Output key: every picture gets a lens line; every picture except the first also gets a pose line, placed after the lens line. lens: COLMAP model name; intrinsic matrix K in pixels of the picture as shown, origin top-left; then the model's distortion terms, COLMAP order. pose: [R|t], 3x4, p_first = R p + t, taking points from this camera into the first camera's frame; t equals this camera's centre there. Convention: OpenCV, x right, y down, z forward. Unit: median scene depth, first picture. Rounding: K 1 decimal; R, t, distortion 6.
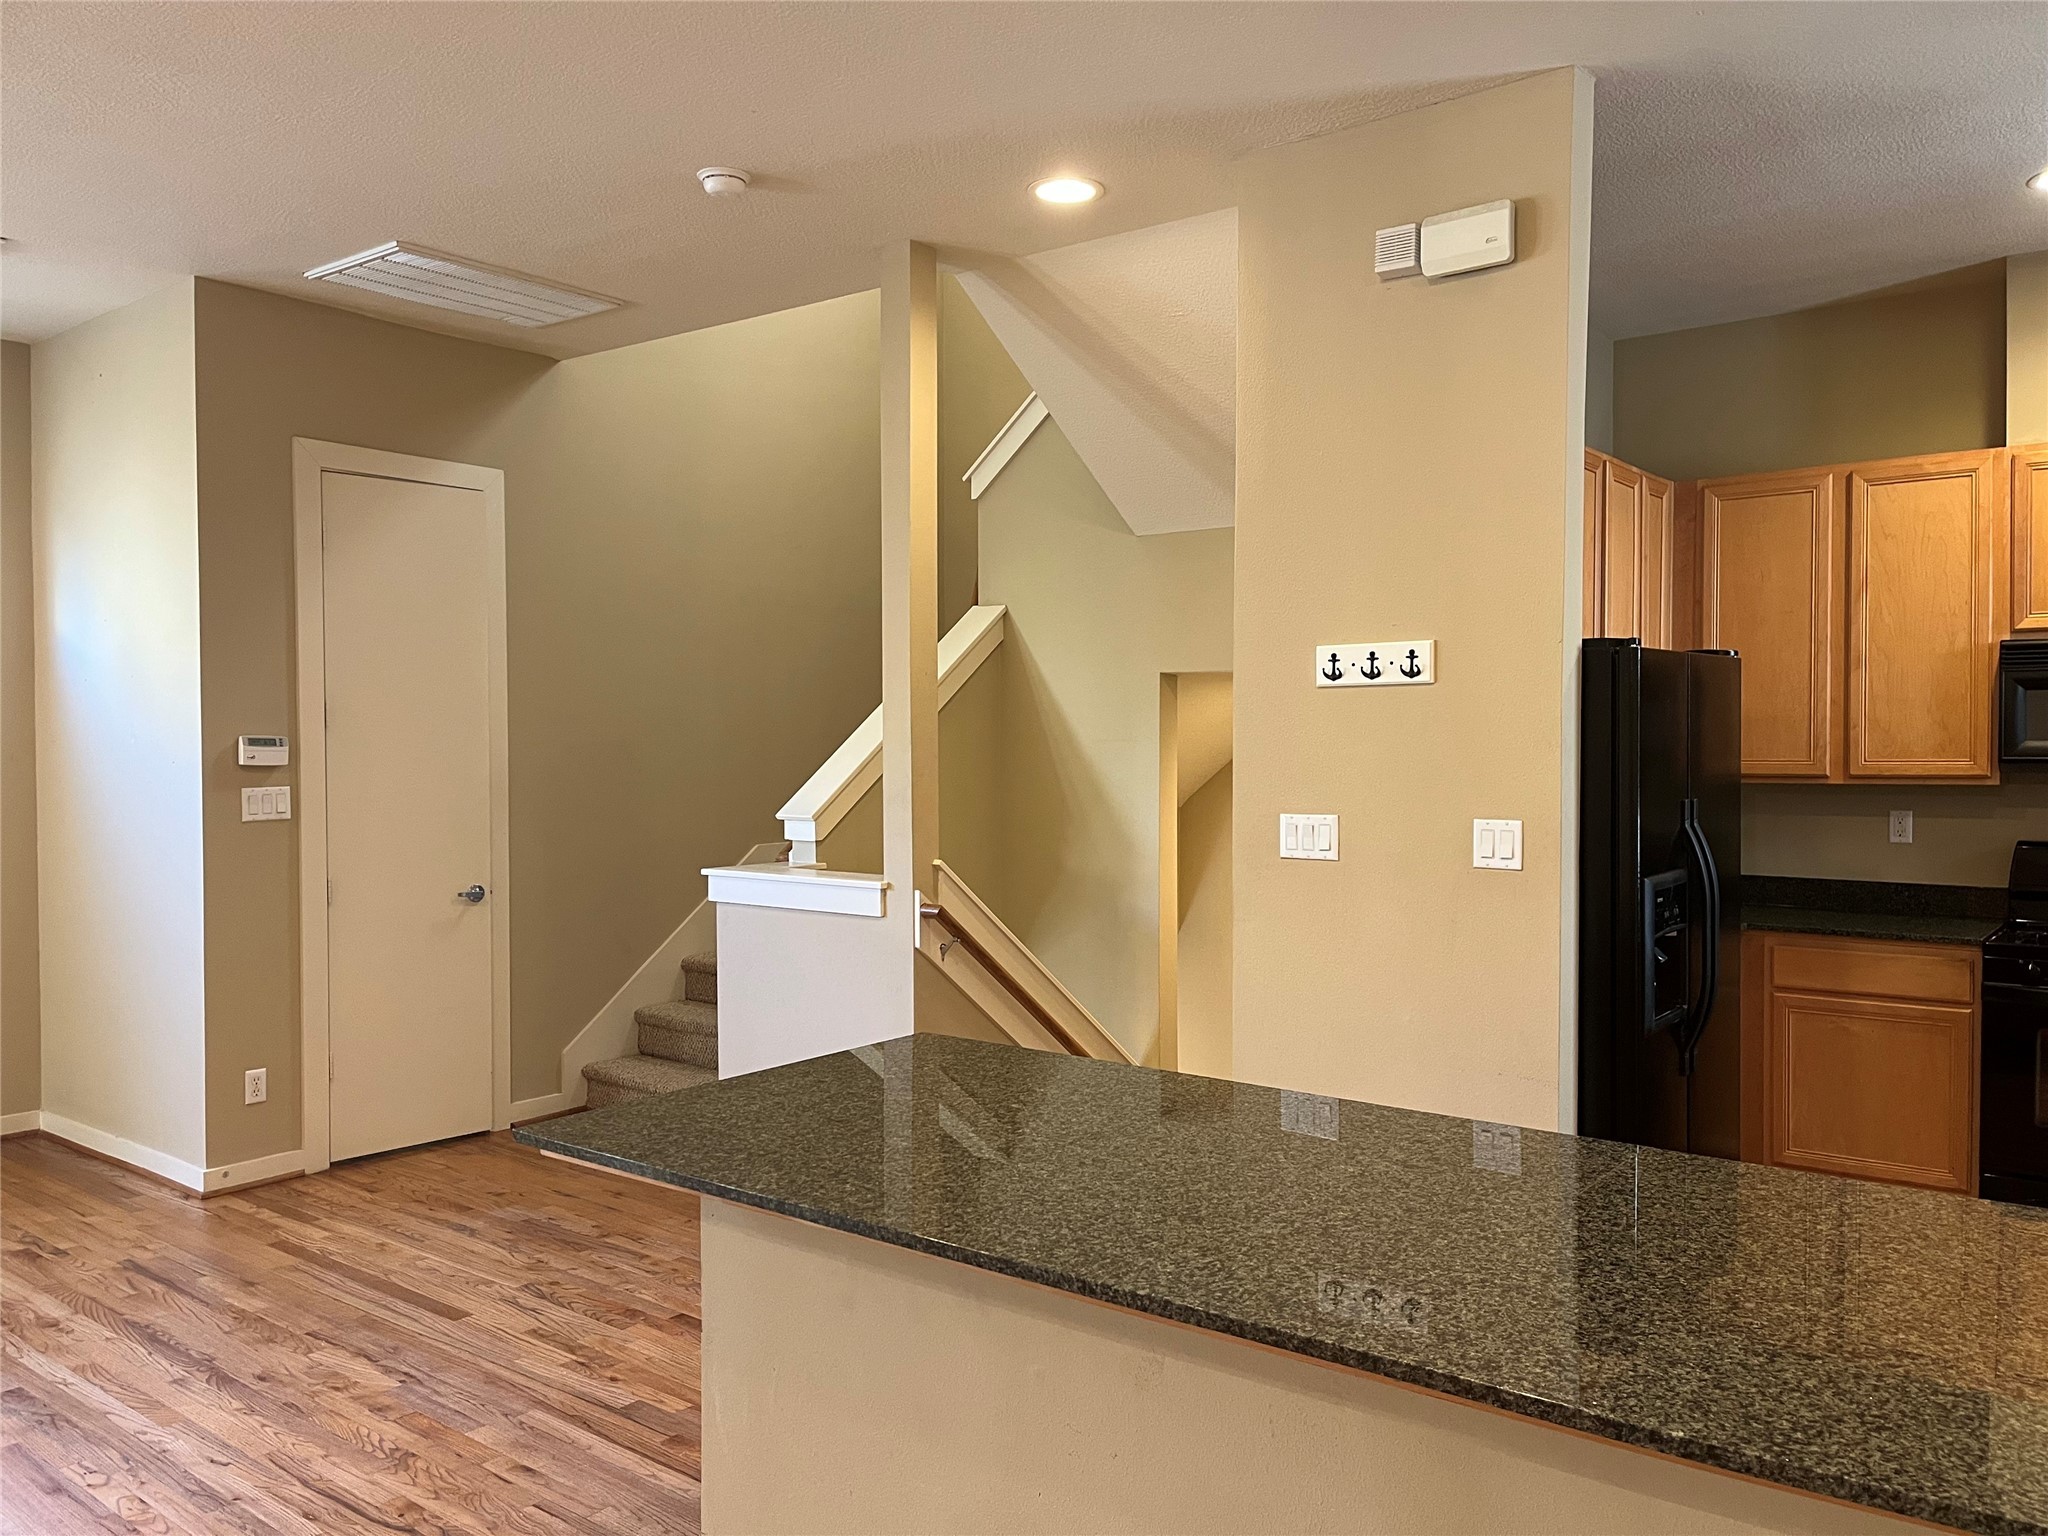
lens RADIAL K [[1539.9, 0, 1048.2], [0, 1539.9, 777.3], [0, 0, 1]] dist [0.068419, -0.109666]
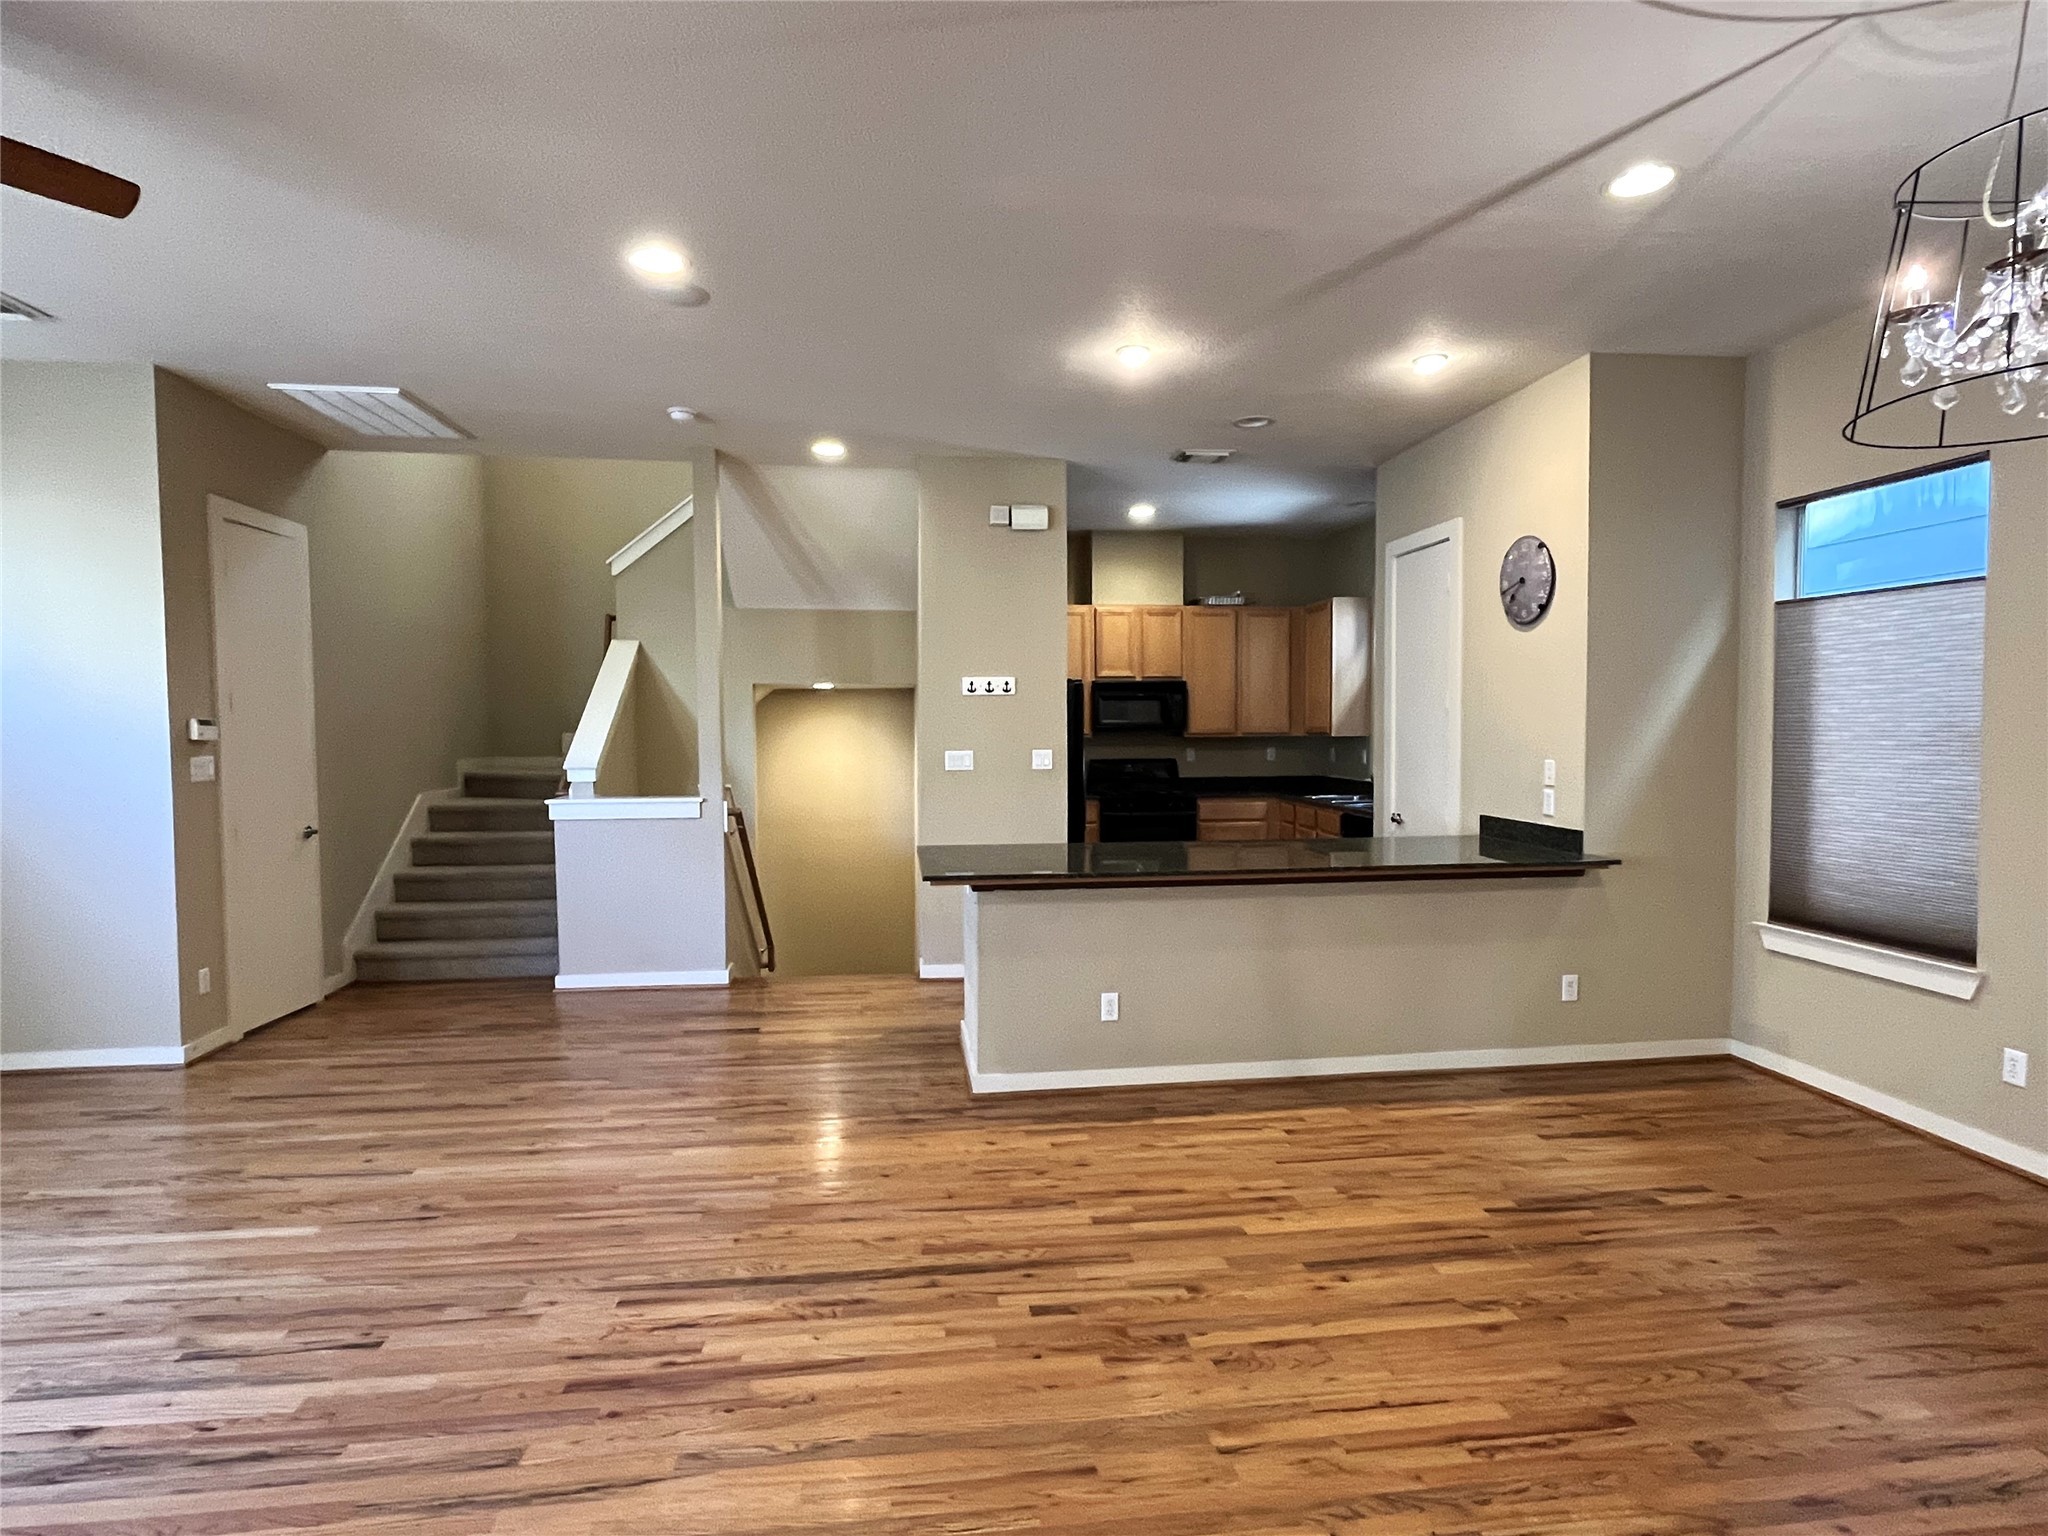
lens RADIAL K [[1044.4, 0, 1019.9], [0, 1044.4, 767.2], [0, 0, 1]] dist [-0.000926, -0.000863]
pose [[0.710221, -0.032884, 0.703211, -0.685312], [0.021766, 0.999457, 0.024754, 0.009401], [-0.703643, -0.002275, 0.710550, -0.135493]]
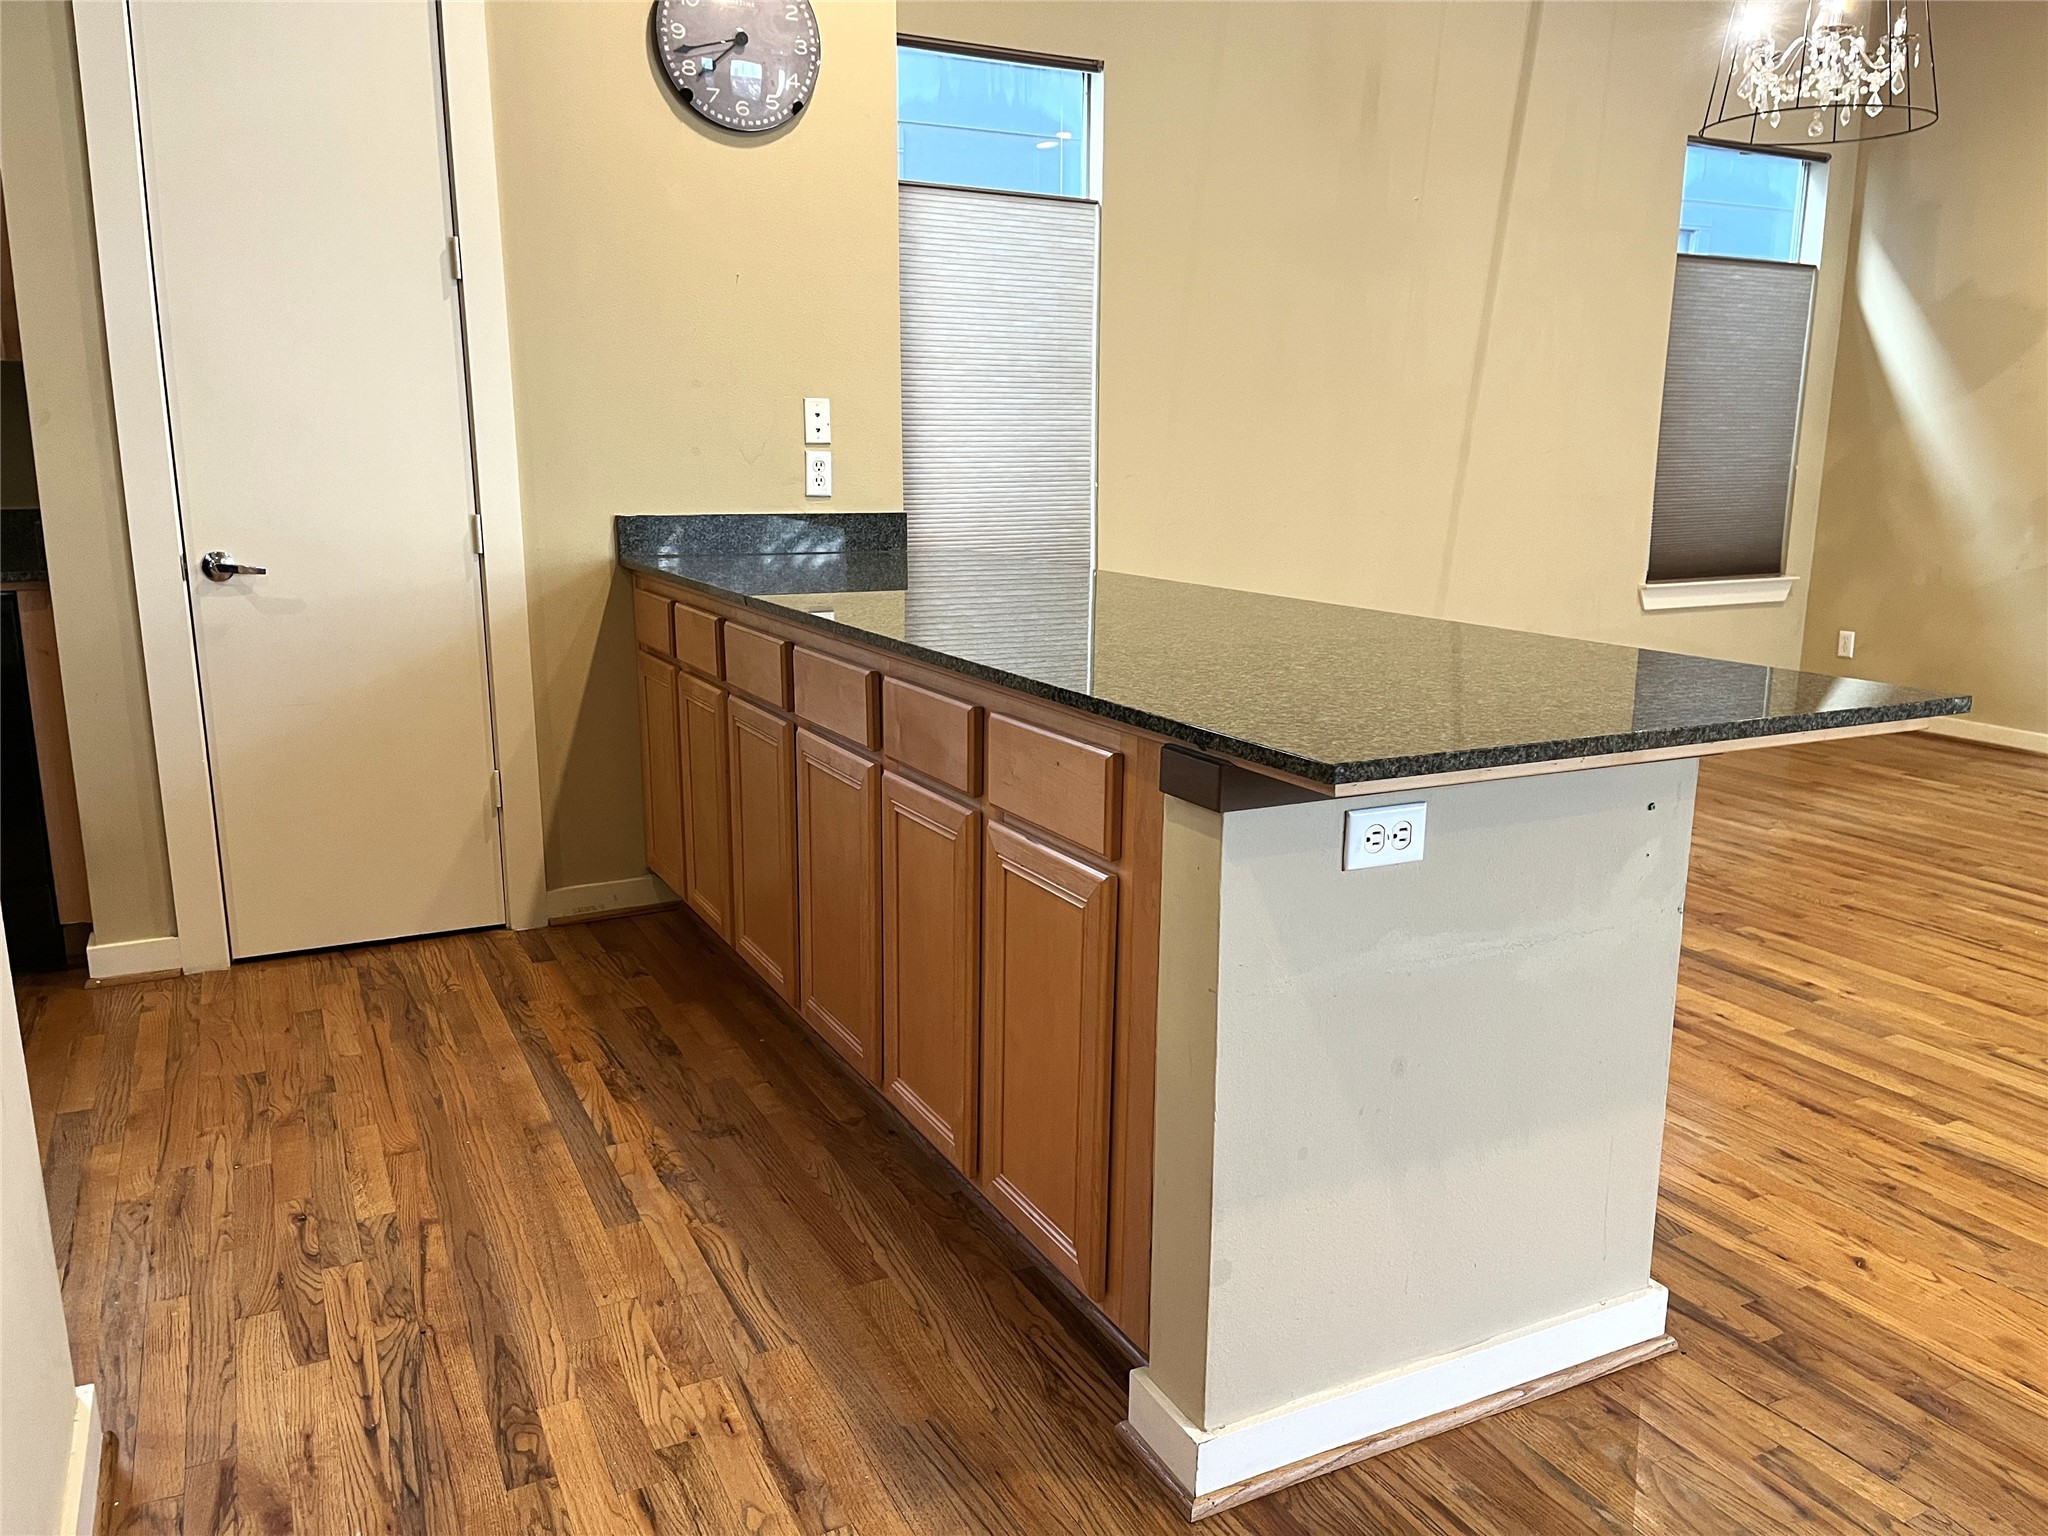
lens RADIAL K [[1574.8, 0, 1036.1], [0, 1574.8, 775.2], [0, 0, 1]] dist [0.108845, -0.121284]
pose [[-0.916822, -0.090911, 0.388810, -0.114063], [0.001689, 0.972845, 0.231453, 0.036627], [-0.399293, 0.212858, -0.891771, 0.950829]]
